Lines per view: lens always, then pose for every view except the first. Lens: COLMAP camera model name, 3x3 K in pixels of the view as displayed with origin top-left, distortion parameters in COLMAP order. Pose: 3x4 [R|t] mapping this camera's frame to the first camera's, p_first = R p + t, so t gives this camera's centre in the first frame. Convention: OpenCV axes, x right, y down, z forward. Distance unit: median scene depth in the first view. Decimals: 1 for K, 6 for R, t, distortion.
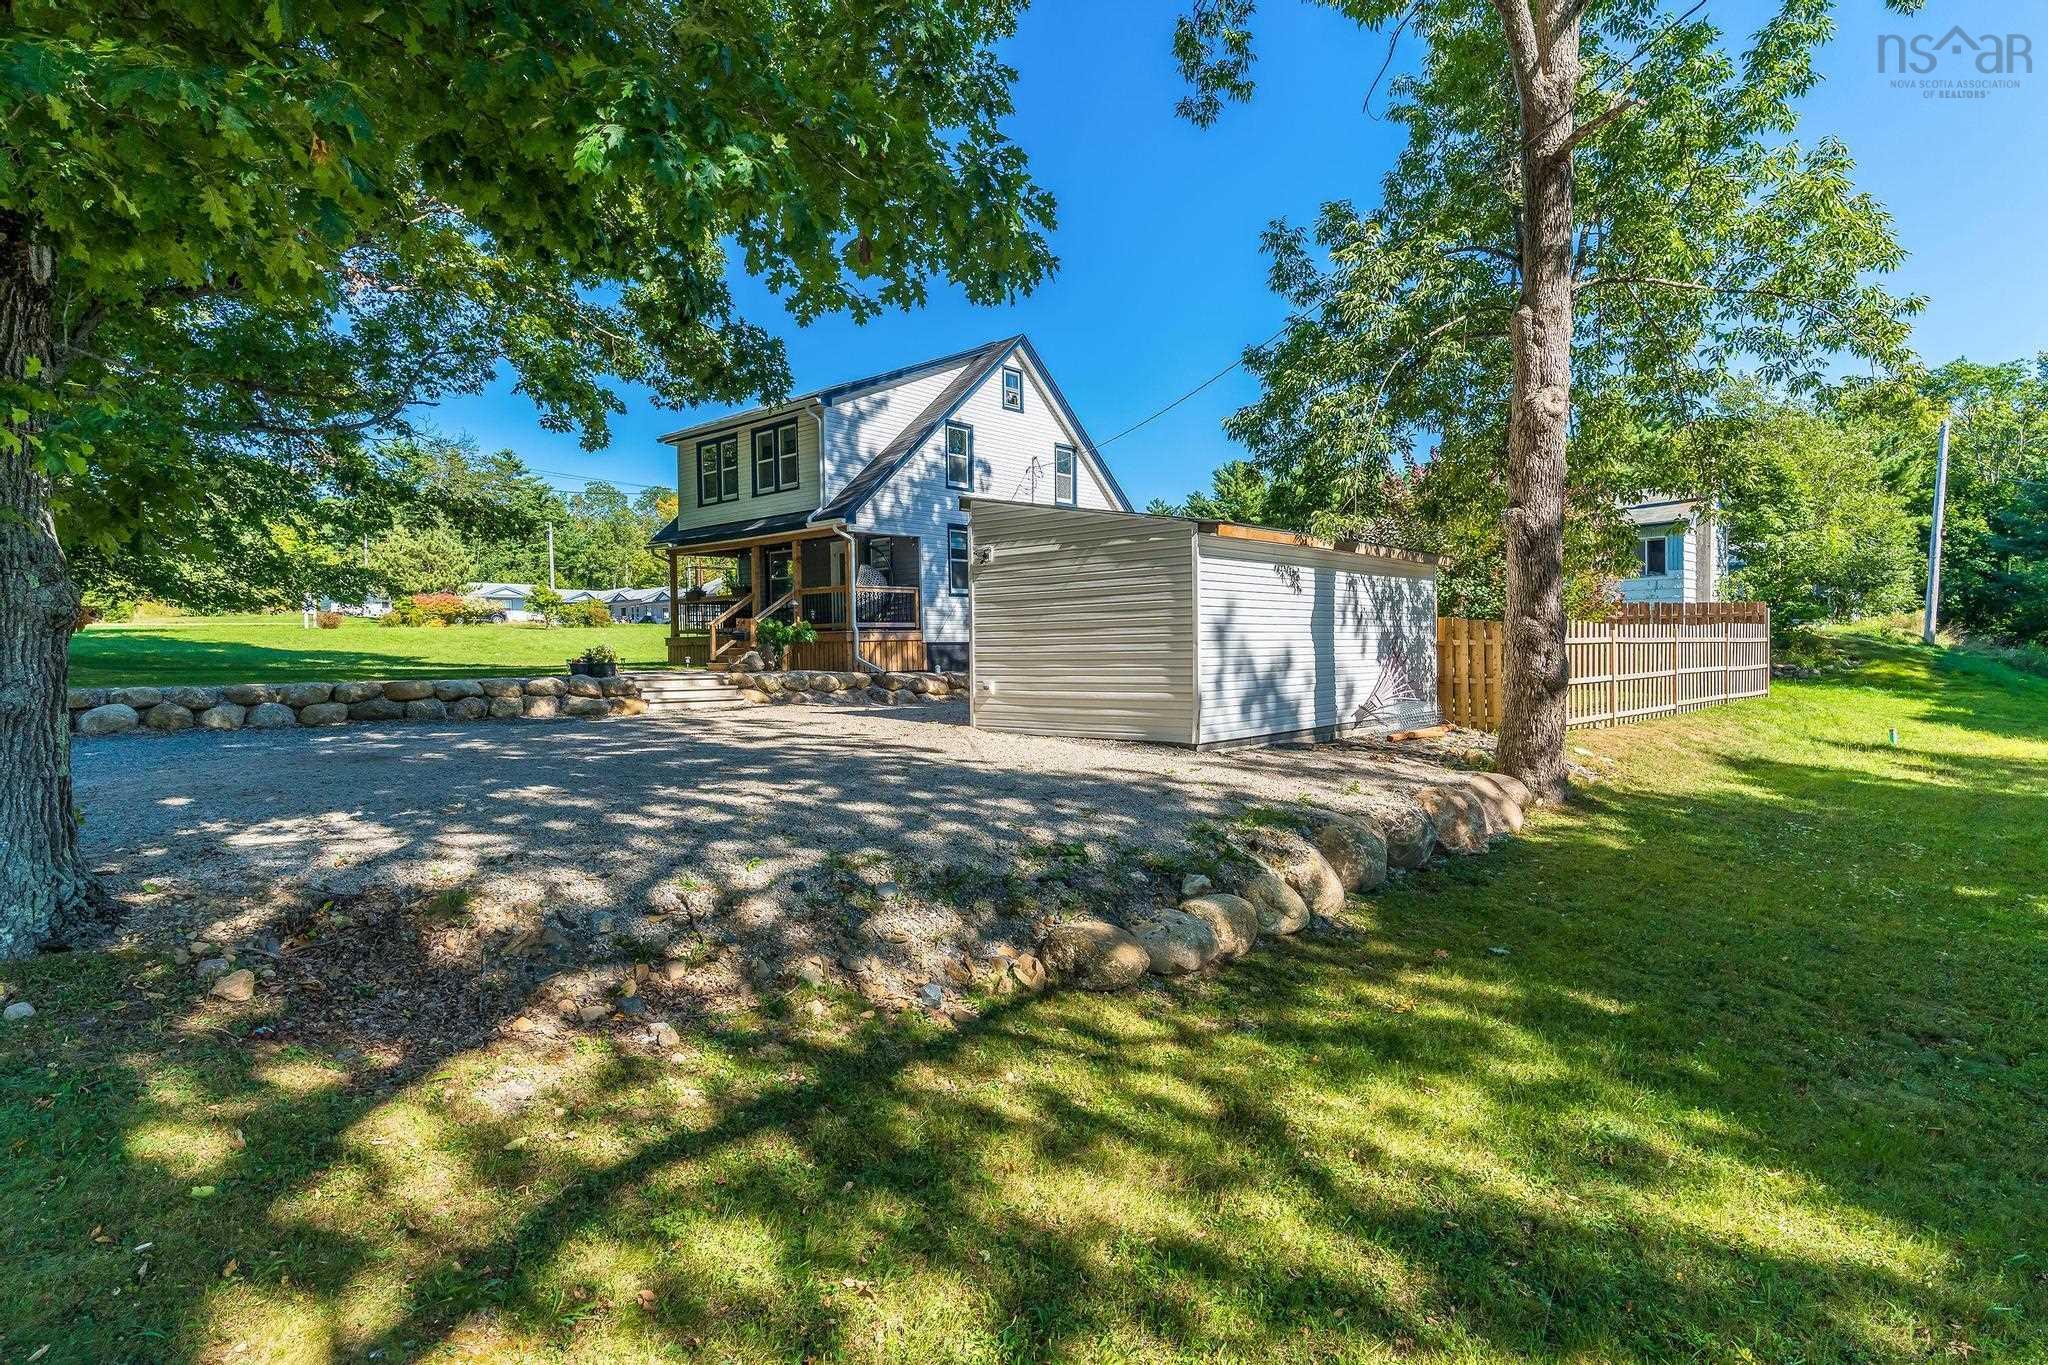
lens RADIAL K [[1081.6, 0, 1039.1], [0, 1081.6, 677.4], [0, 0, 1]] dist [0.002091, 0.000242]
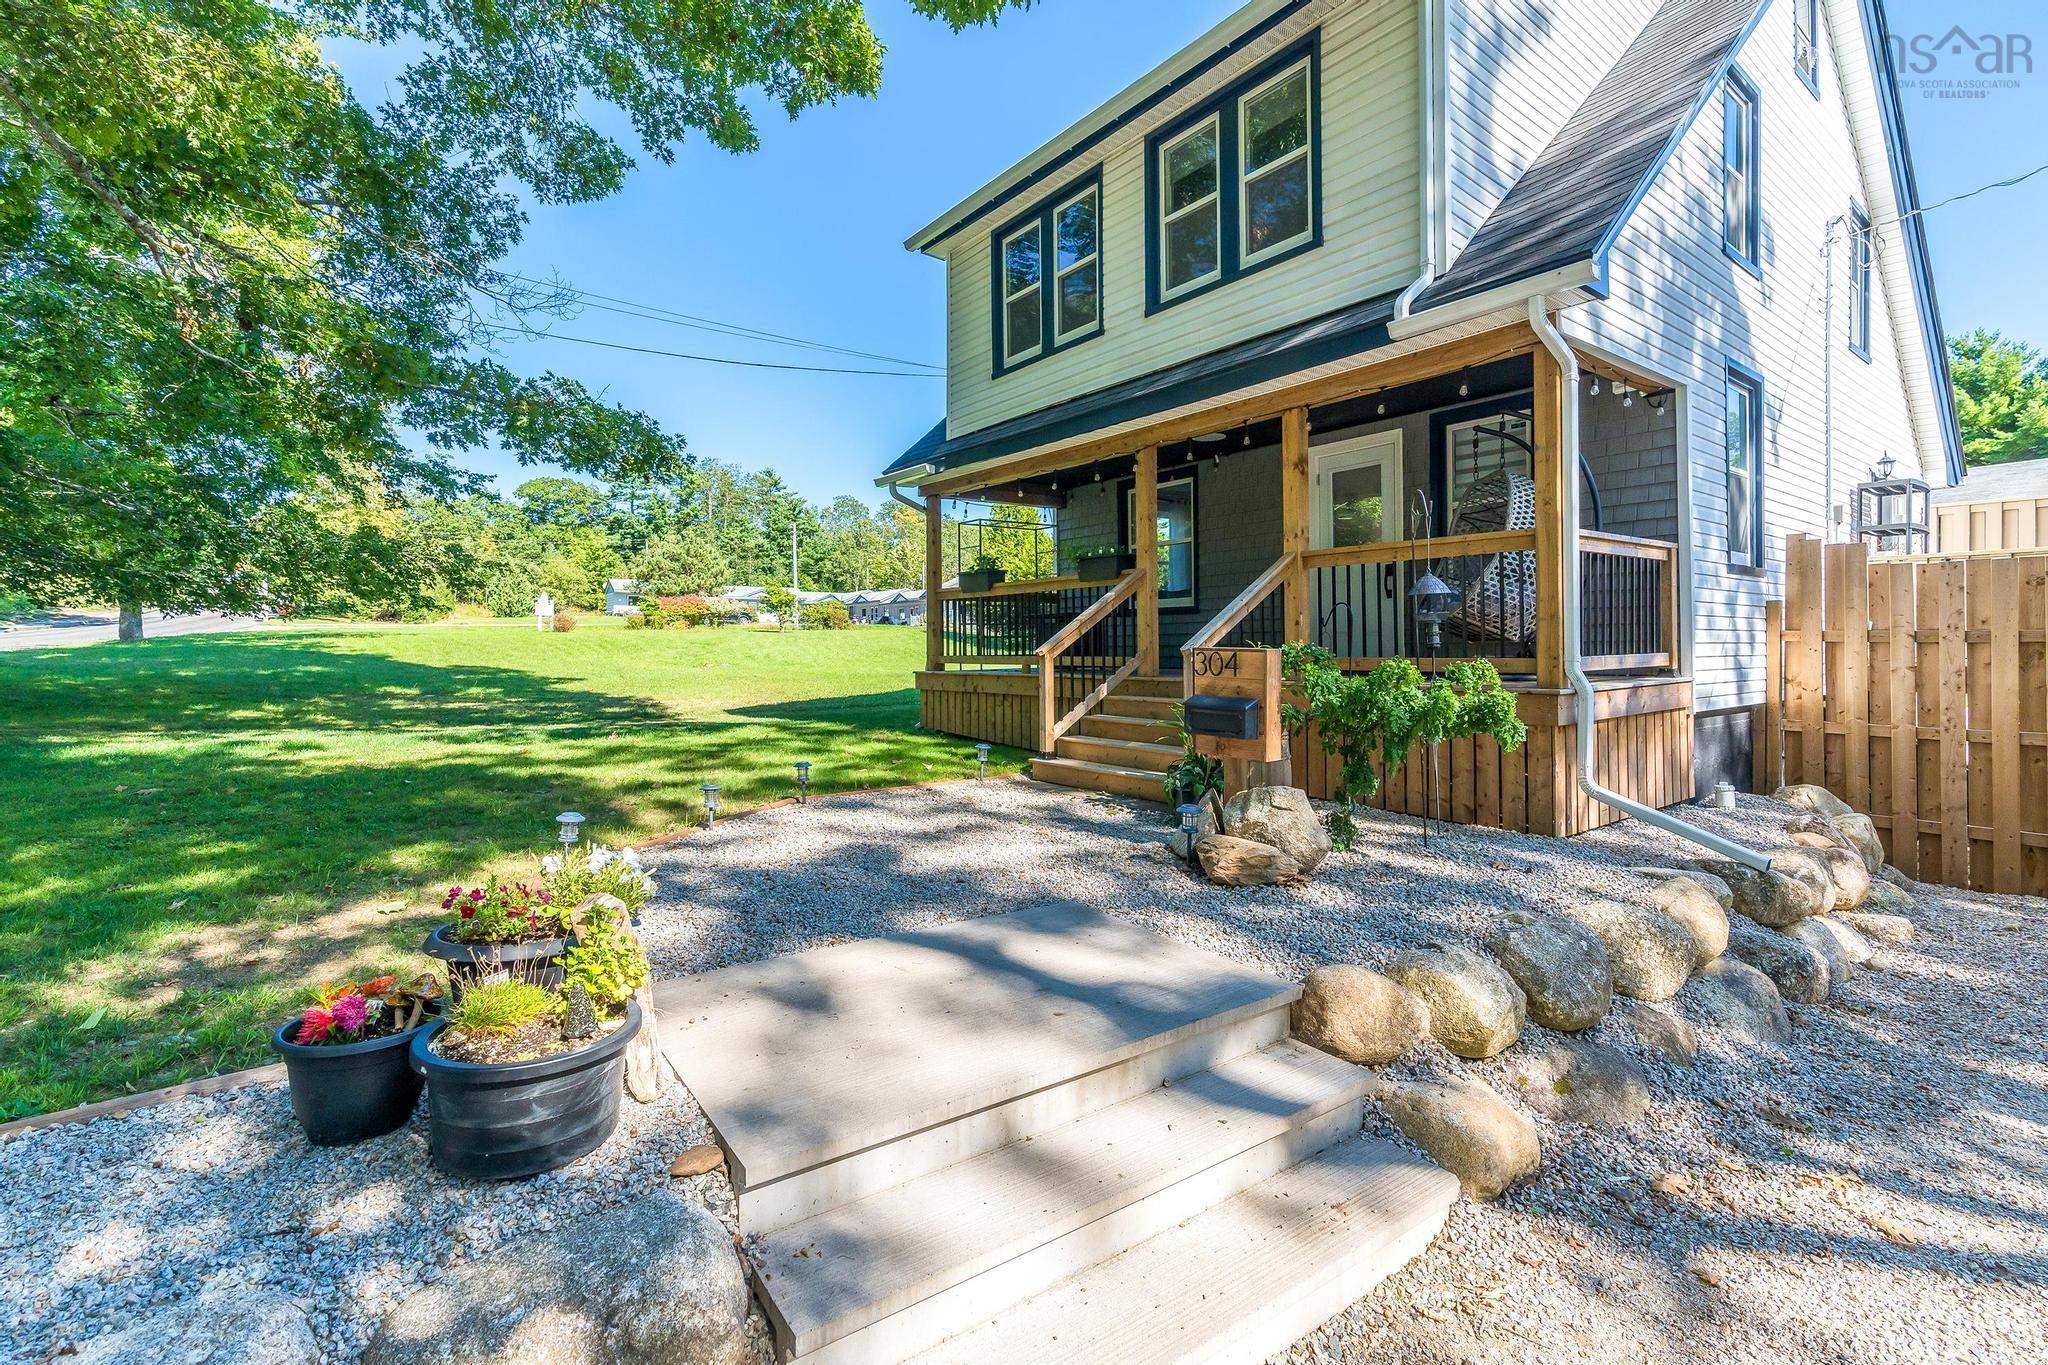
lens RADIAL K [[927.0, 0, 1022.7], [0, 927.0, 656.8], [0, 0, 1]] dist [-0.008781, 0.000945]
pose [[0.980057, 0.010370, -0.198446, -0.221189], [-0.012961, 0.999847, -0.011764, -0.038927], [0.198294, 0.014102, 0.980041, 0.617324]]
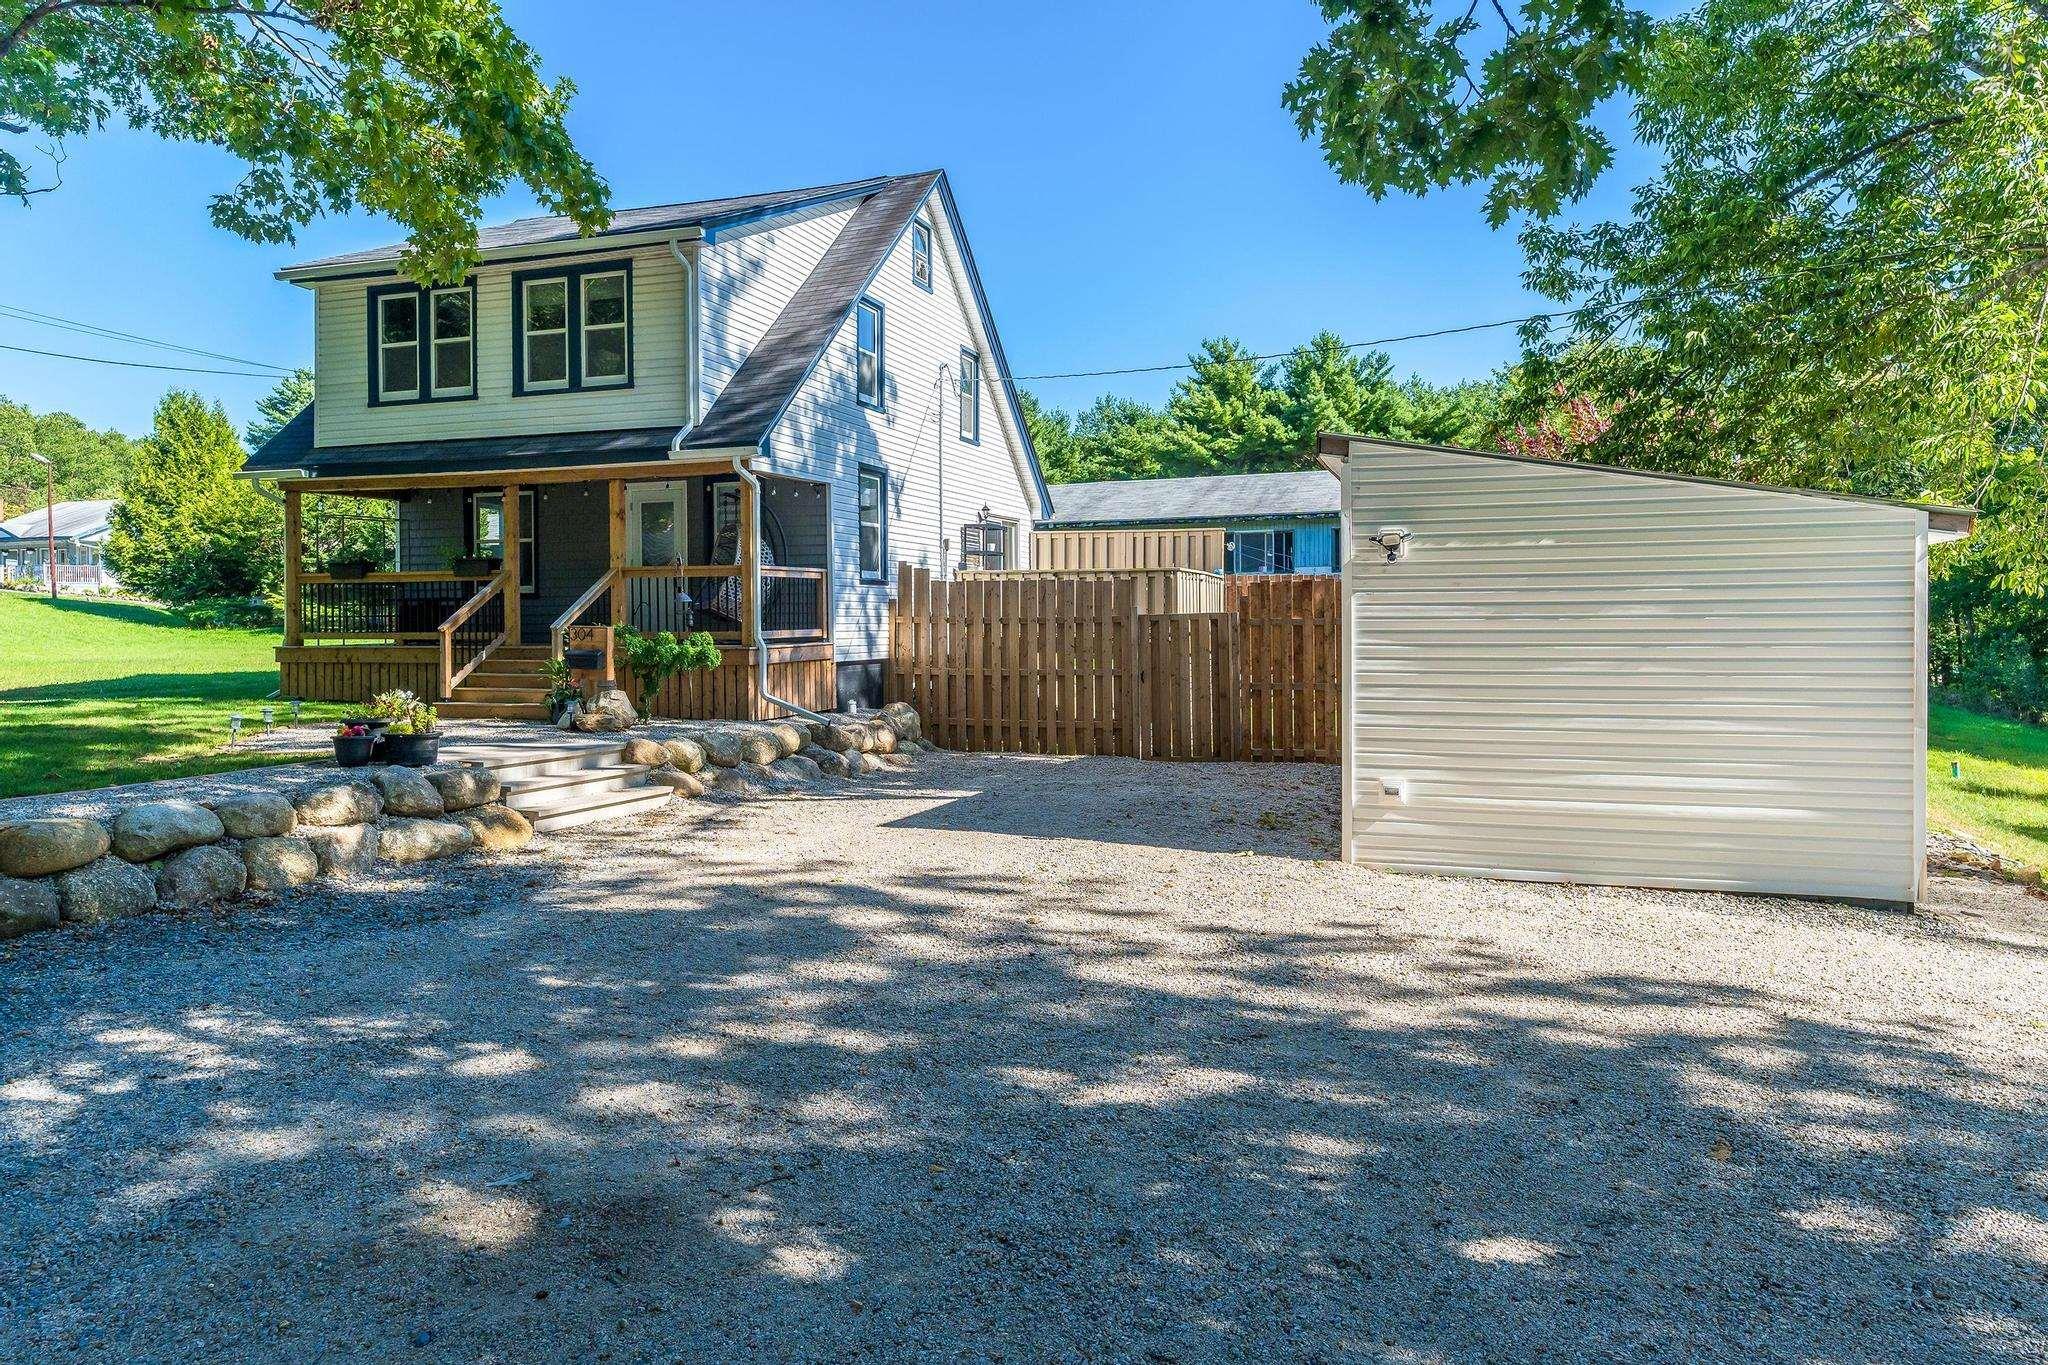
lens RADIAL K [[1344.4, 0, 1016.1], [0, 1344.4, 628.9], [0, 0, 1]] dist [0.006306, -0.003155]
pose [[0.926452, 0.007802, 0.376333, -0.260147], [0.000221, 0.999774, -0.021272, -0.031091], [-0.376414, 0.019791, 0.926240, 0.251742]]
